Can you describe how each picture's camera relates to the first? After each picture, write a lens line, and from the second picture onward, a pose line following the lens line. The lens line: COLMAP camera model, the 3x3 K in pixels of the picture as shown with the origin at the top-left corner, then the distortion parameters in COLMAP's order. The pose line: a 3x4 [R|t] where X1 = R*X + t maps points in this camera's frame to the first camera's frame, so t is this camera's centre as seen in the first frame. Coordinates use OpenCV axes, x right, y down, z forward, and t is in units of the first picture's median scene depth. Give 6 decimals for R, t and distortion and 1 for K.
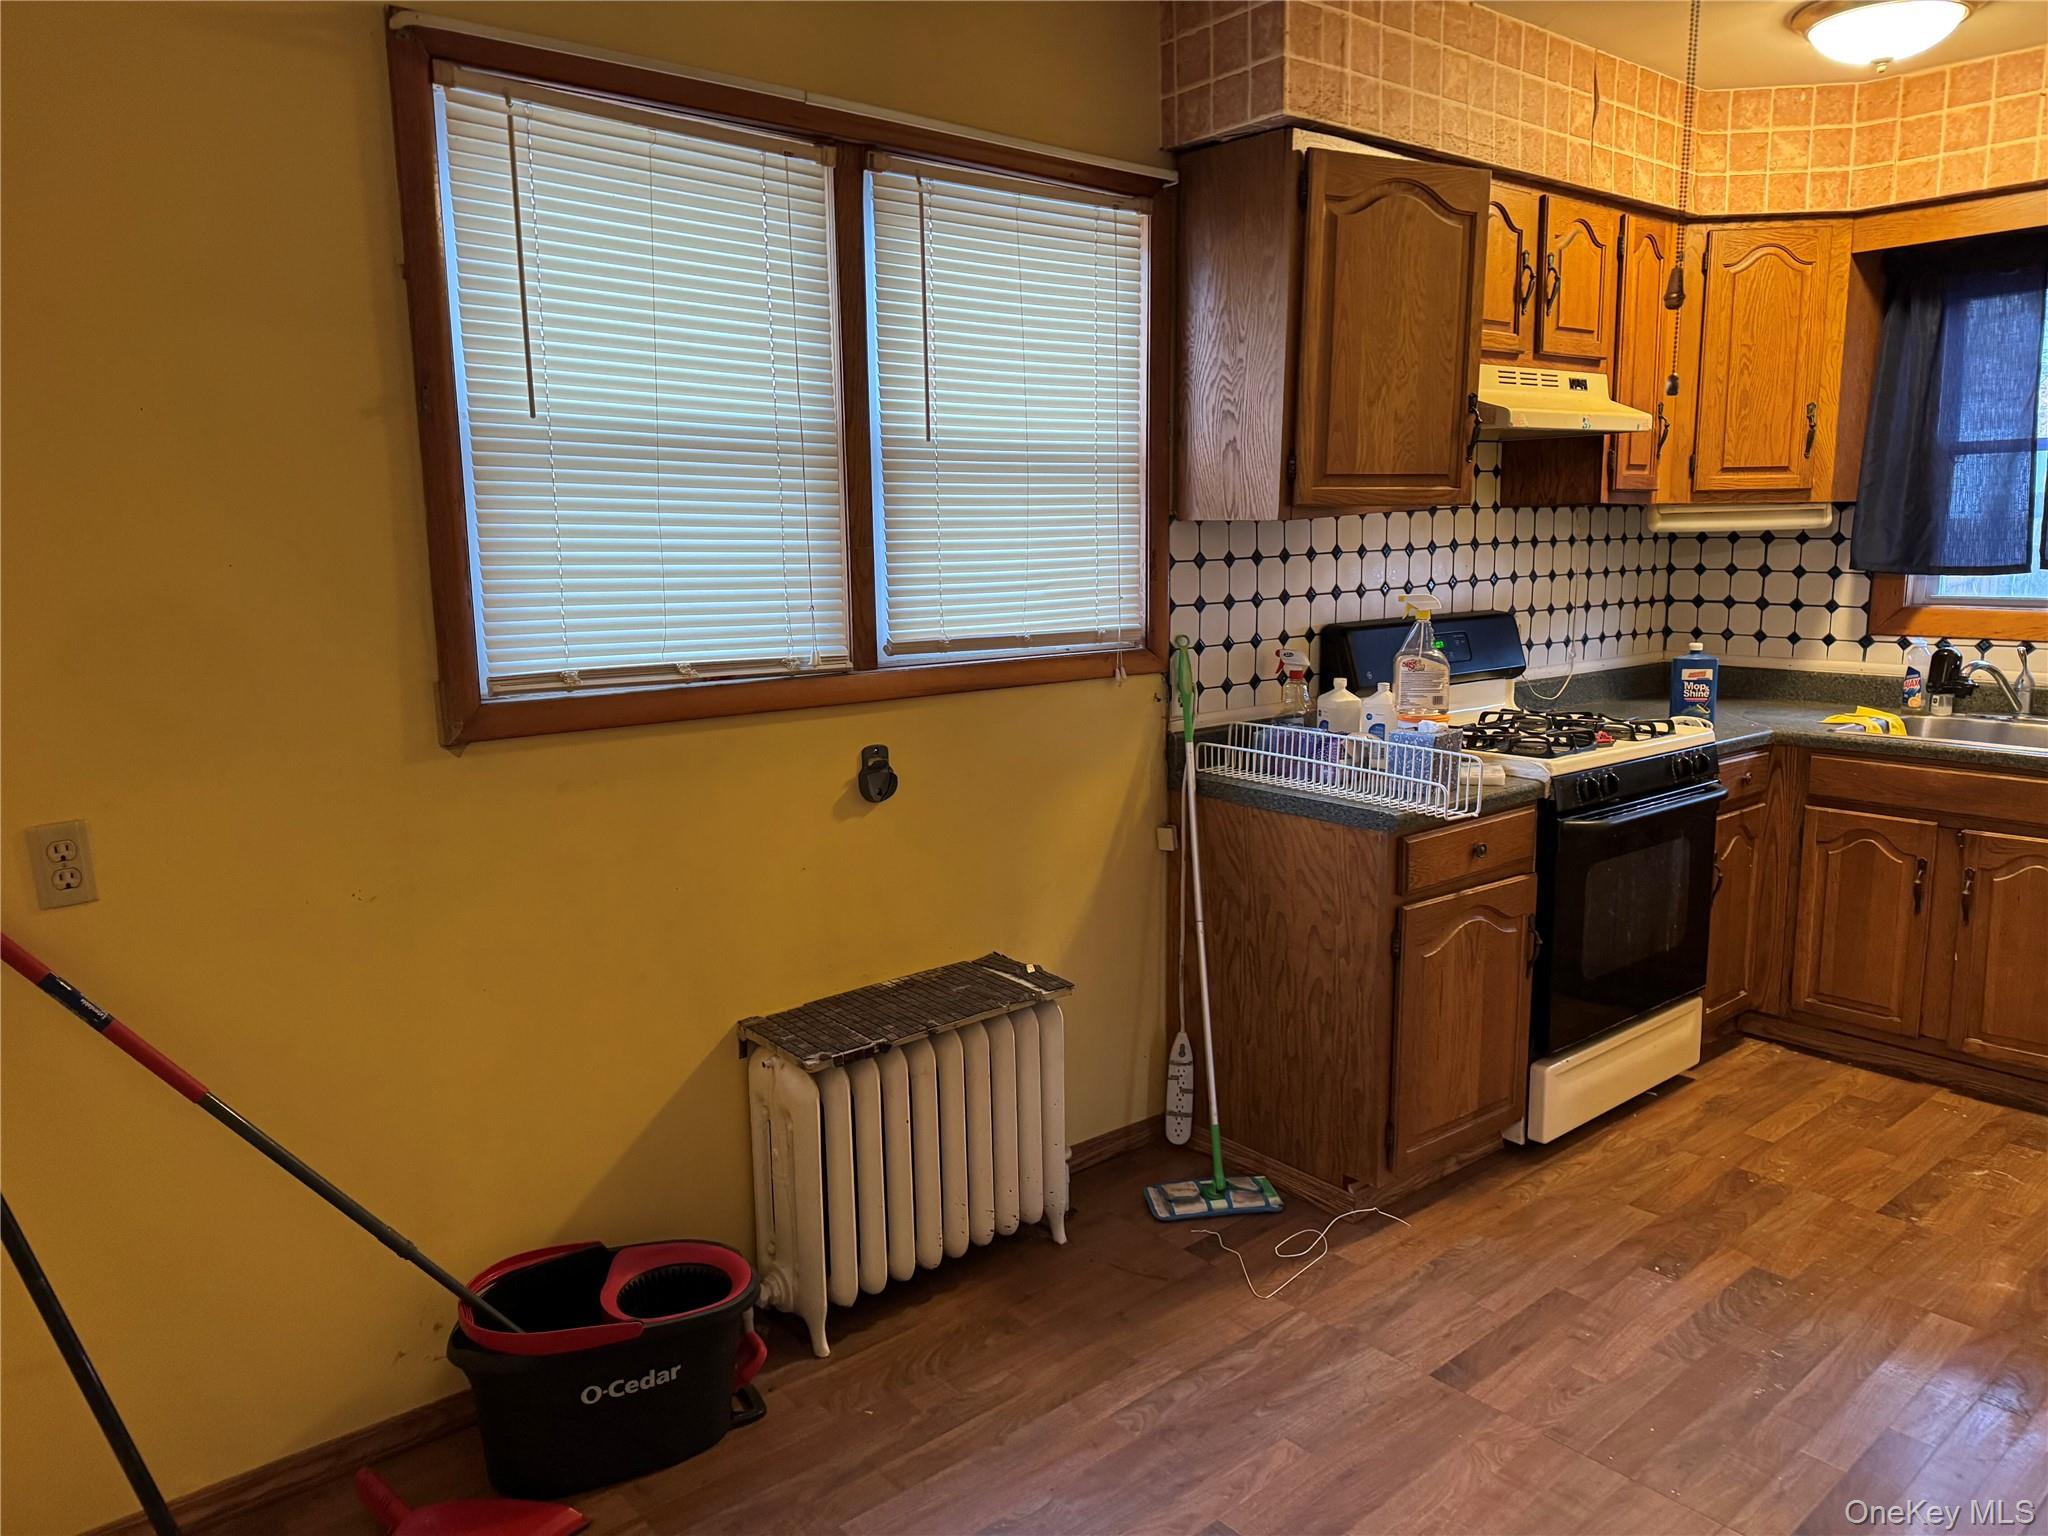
lens RADIAL K [[1407.4, 0, 1024.0], [0, 1407.4, 768.0], [0, 0, 1]] dist [-0.000732, -0.025357]
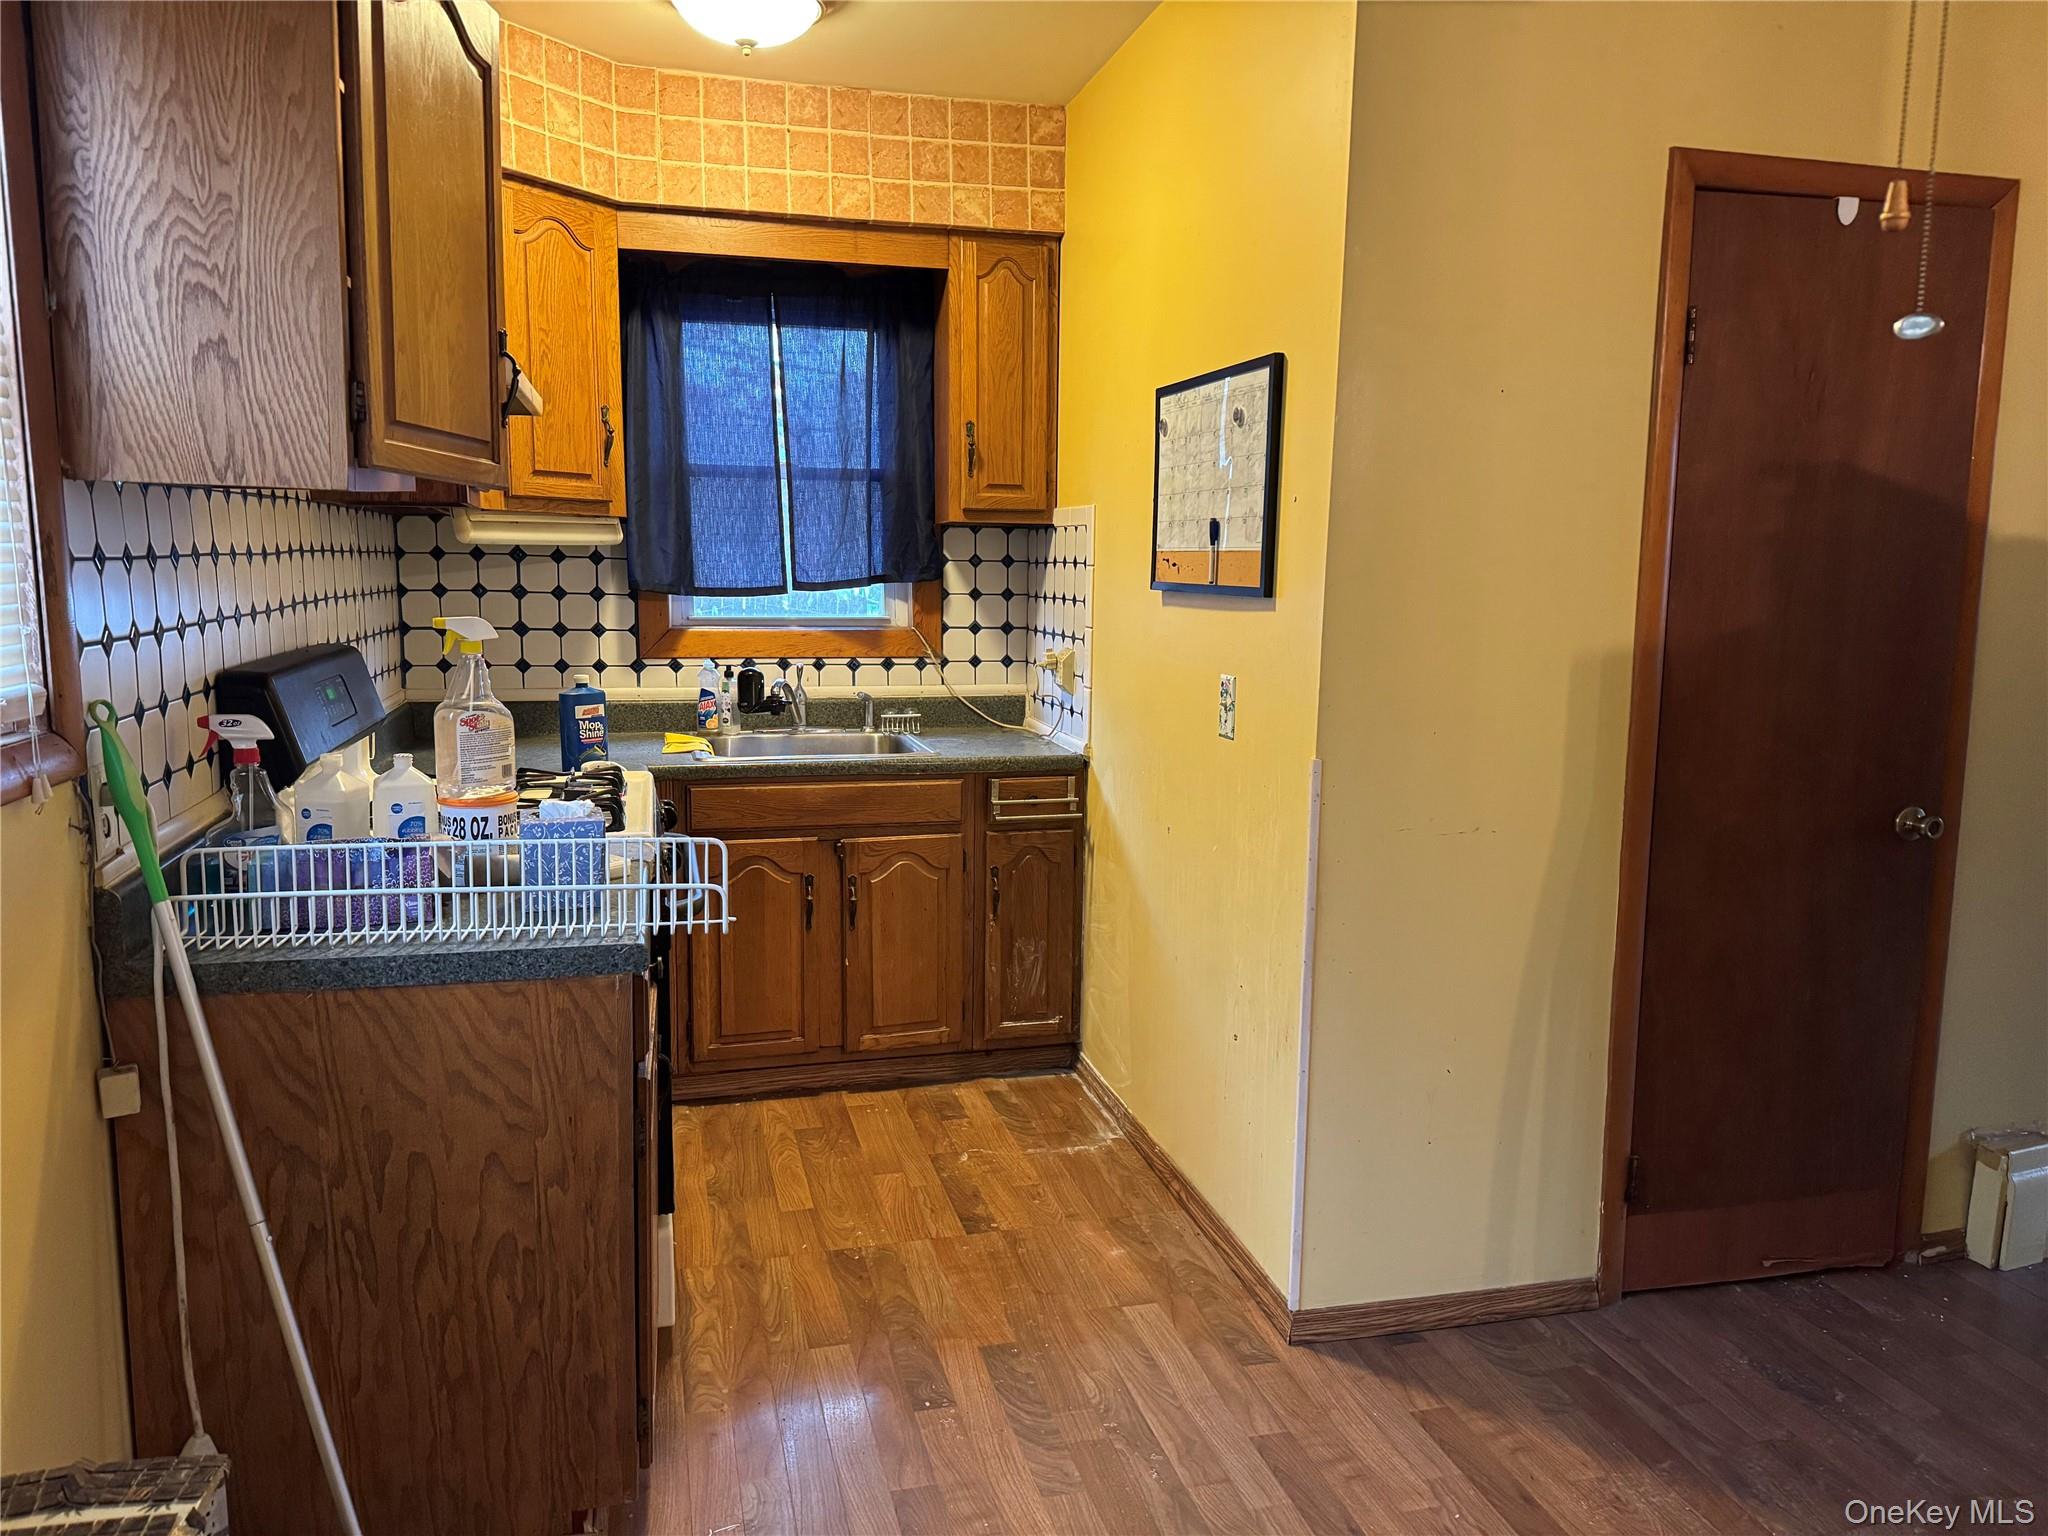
lens RADIAL K [[1394.3, 0, 994.8], [0, 1394.3, 770.2], [0, 0, 1]] dist [0.098380, -0.185357]
pose [[0.422437, -0.108498, 0.899875, -0.202709], [0.130142, 0.989783, 0.058245, -0.052066], [-0.897001, 0.092506, 0.432241, 0.444071]]
